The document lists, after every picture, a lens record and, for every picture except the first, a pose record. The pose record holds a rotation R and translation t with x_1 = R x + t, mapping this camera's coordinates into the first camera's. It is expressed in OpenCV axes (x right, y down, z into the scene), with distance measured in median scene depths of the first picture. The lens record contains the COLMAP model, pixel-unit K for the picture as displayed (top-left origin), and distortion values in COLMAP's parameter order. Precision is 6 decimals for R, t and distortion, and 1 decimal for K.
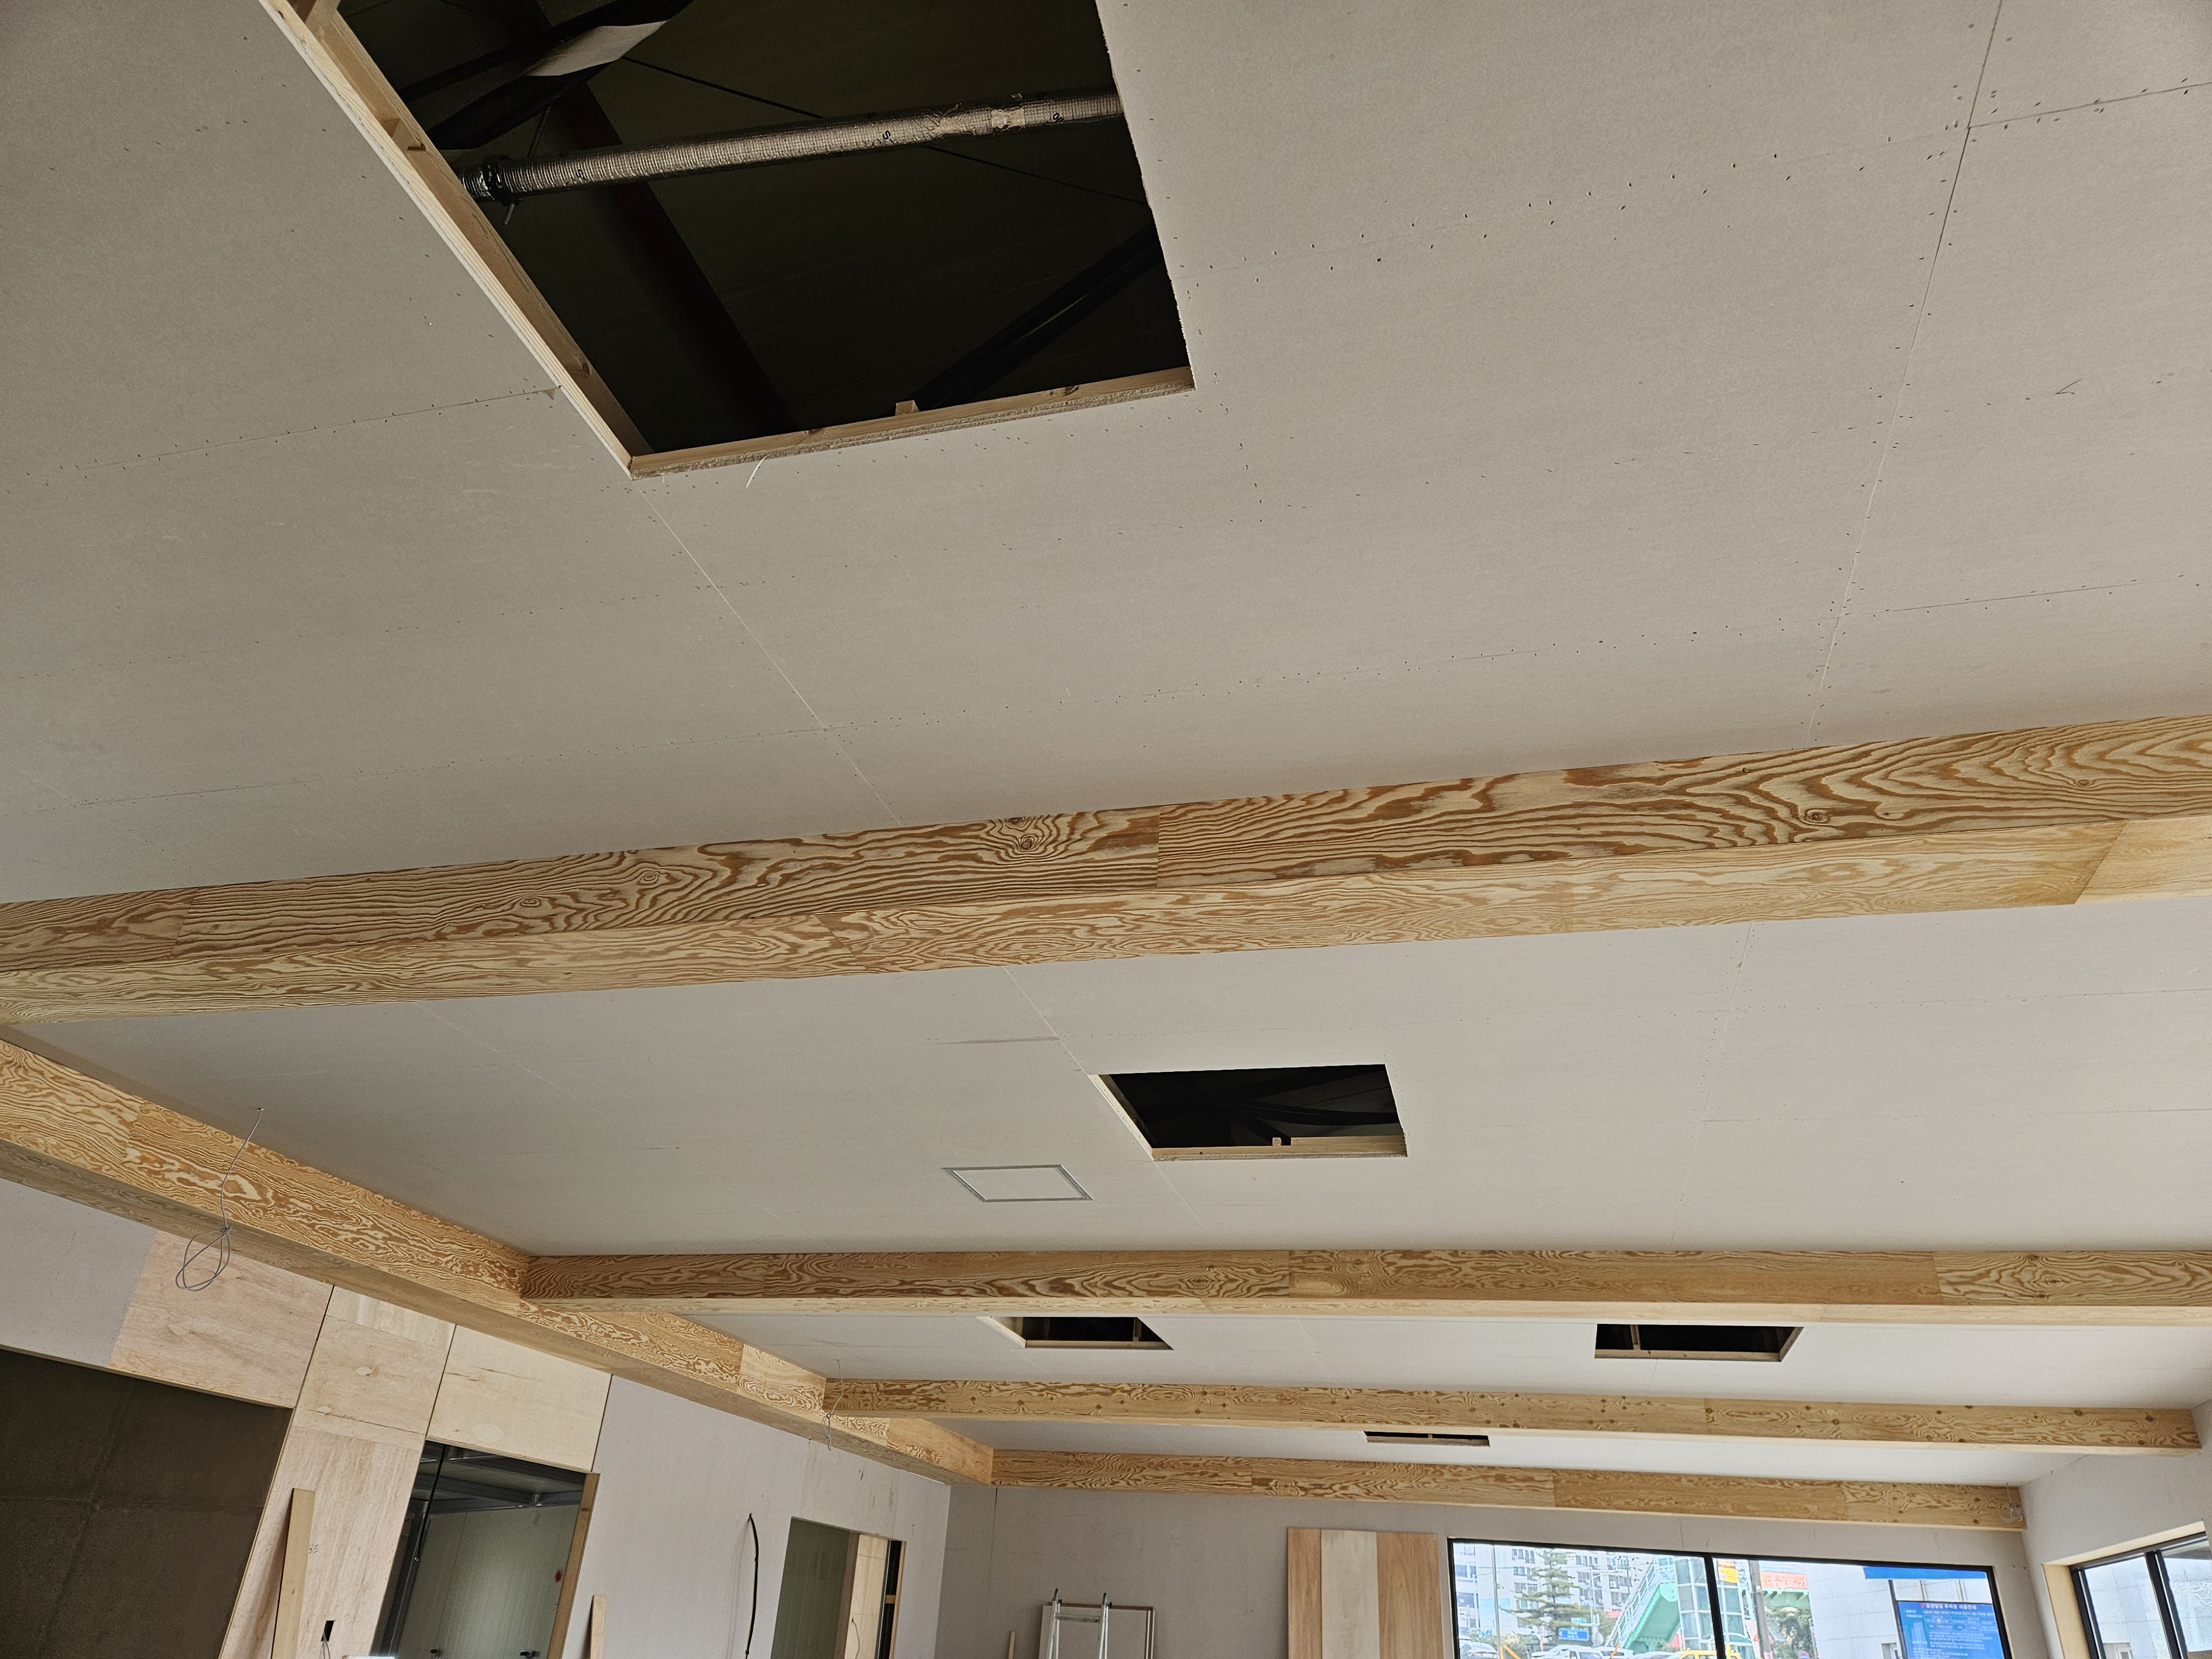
lens RADIAL K [[1478.6, 0, 1108.7], [0, 1478.6, 836.5], [0, 0, 1]] dist [0.077558, -0.062430]
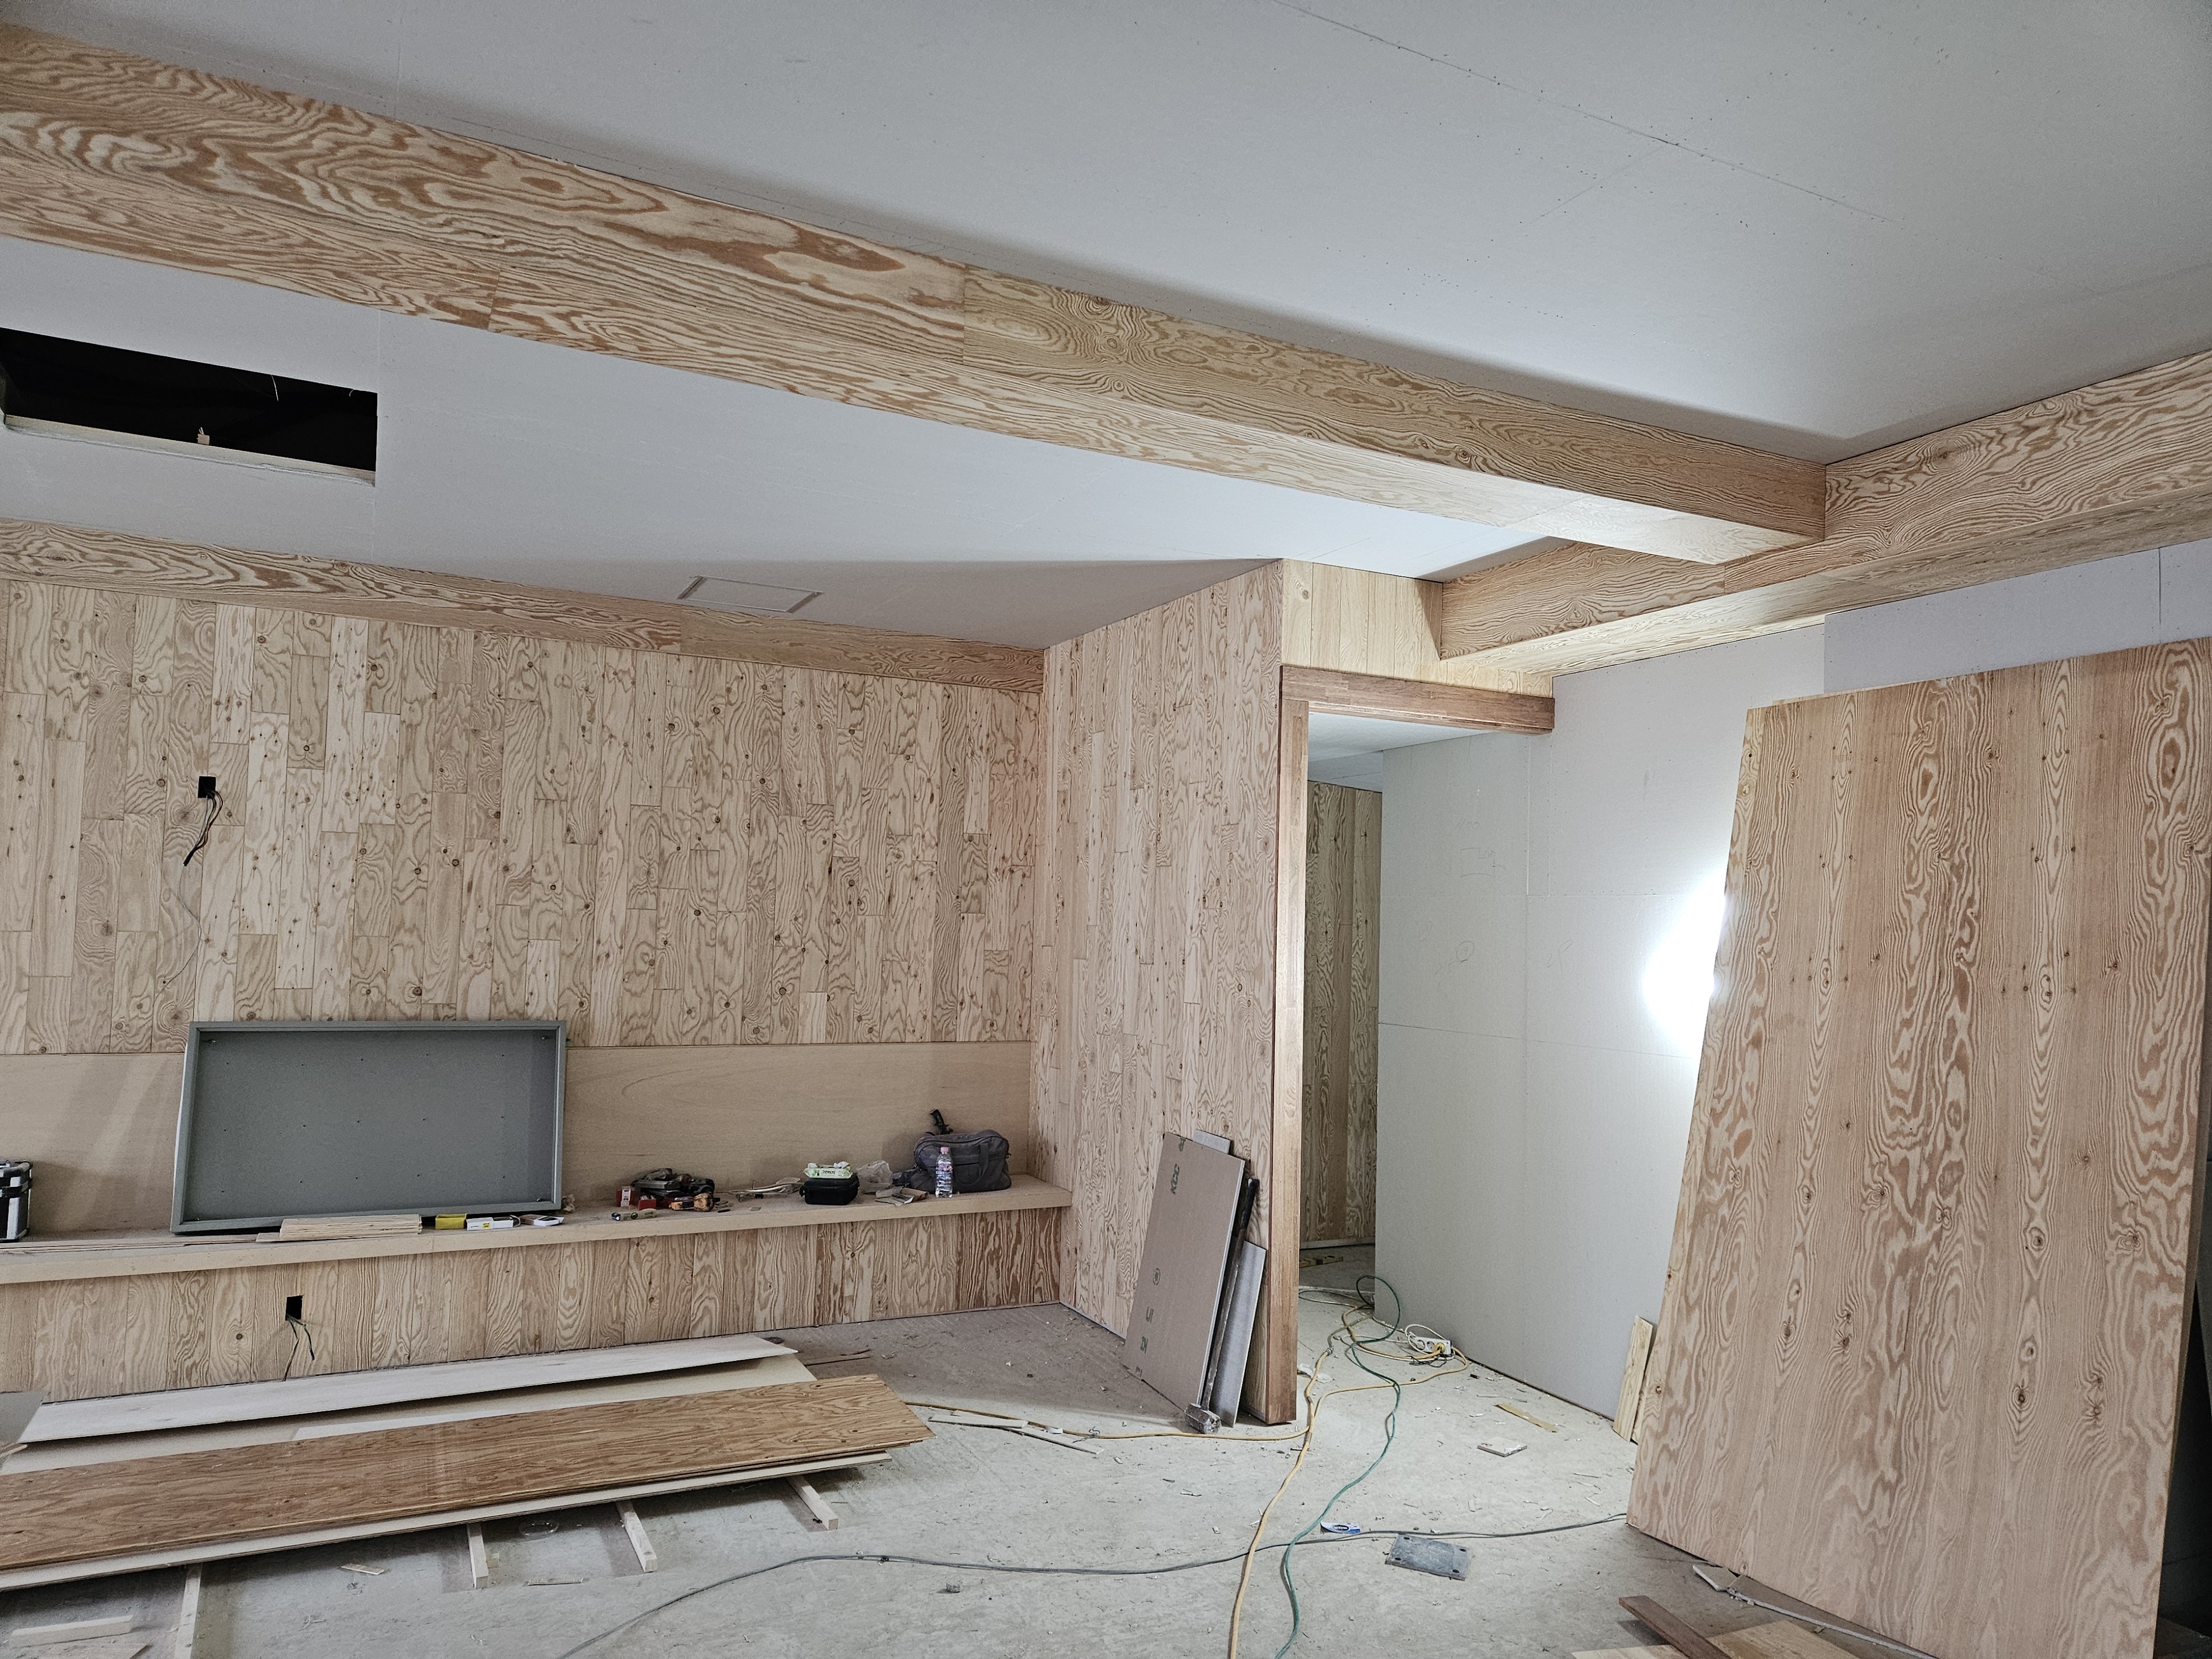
lens RADIAL K [[1478.6, 0, 1110.2], [0, 1478.6, 868.8], [0, 0, 1]] dist [0.077558, -0.062430]
pose [[-0.742858, -0.109711, -0.660398, 0.027255], [0.256109, 0.864862, -0.431767, 0.285841], [0.618523, -0.489875, -0.614371, 0.576767]]
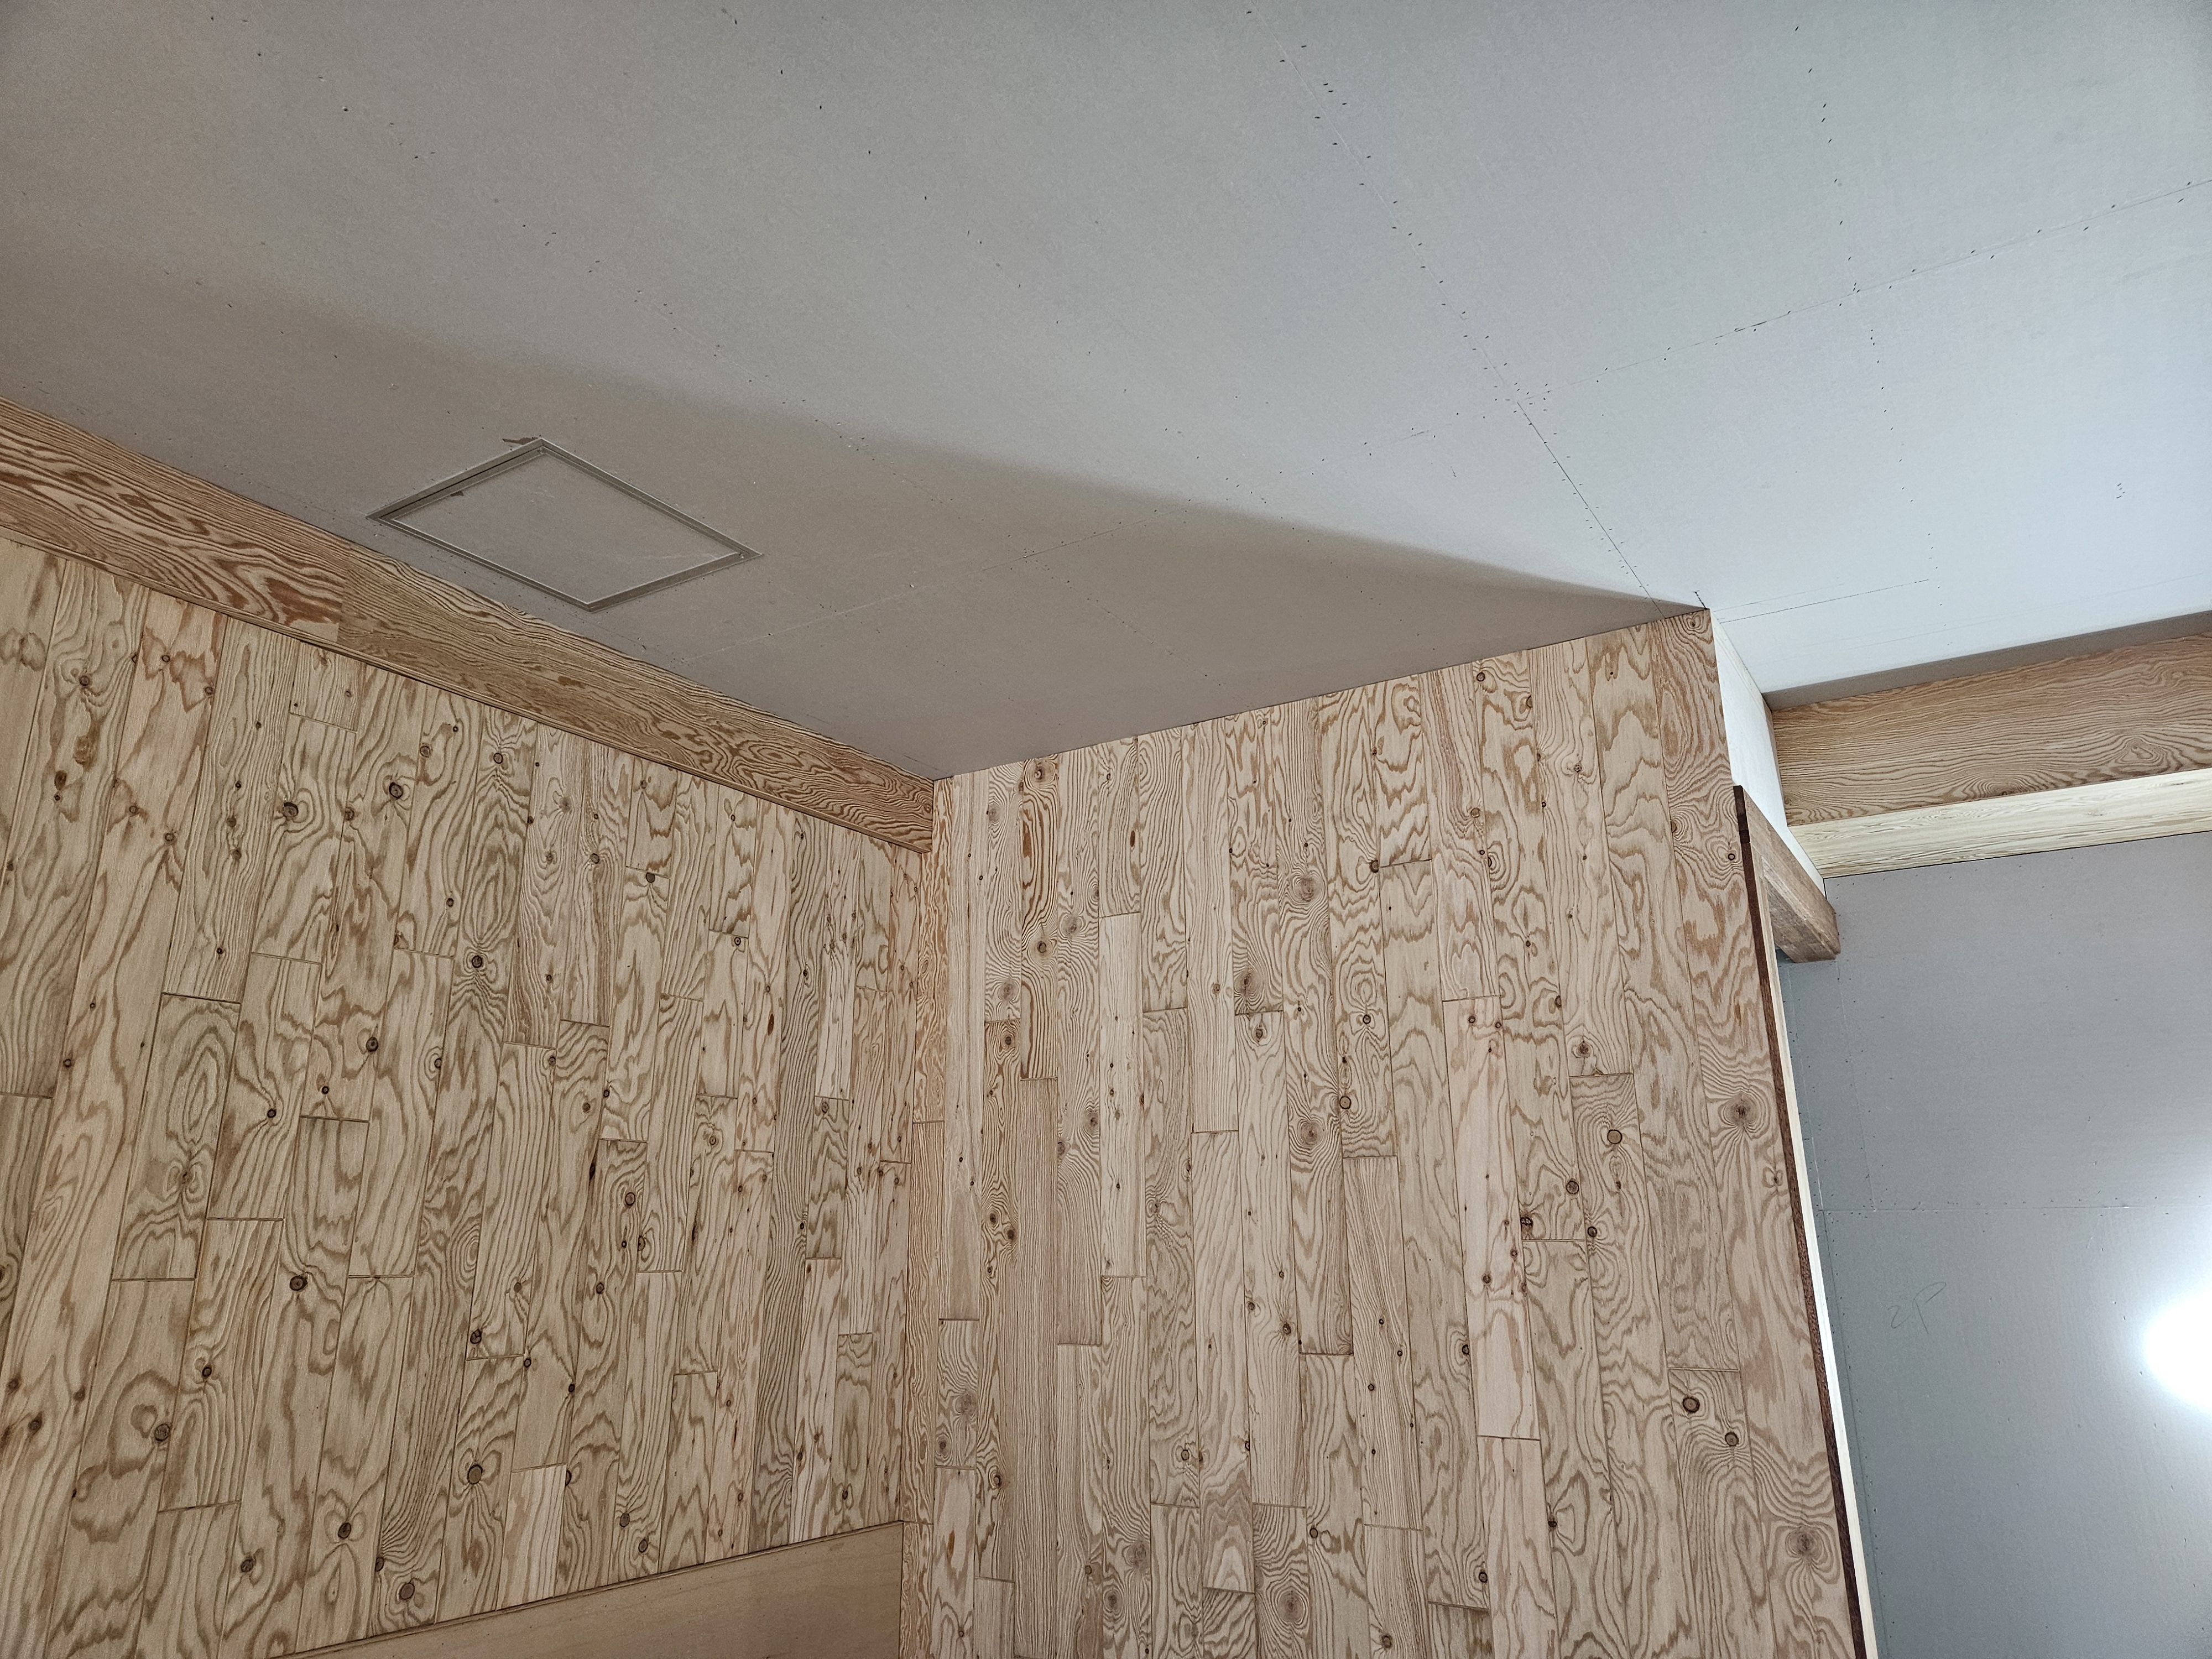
lens RADIAL K [[1478.6, 0, 1092.4], [0, 1478.6, 828.2], [0, 0, 1]] dist [0.077558, -0.062430]
pose [[-0.311300, -0.325540, -0.892813, -0.061257], [0.442668, 0.781669, -0.439361, 0.080030], [0.840914, -0.531993, -0.099227, 0.223559]]
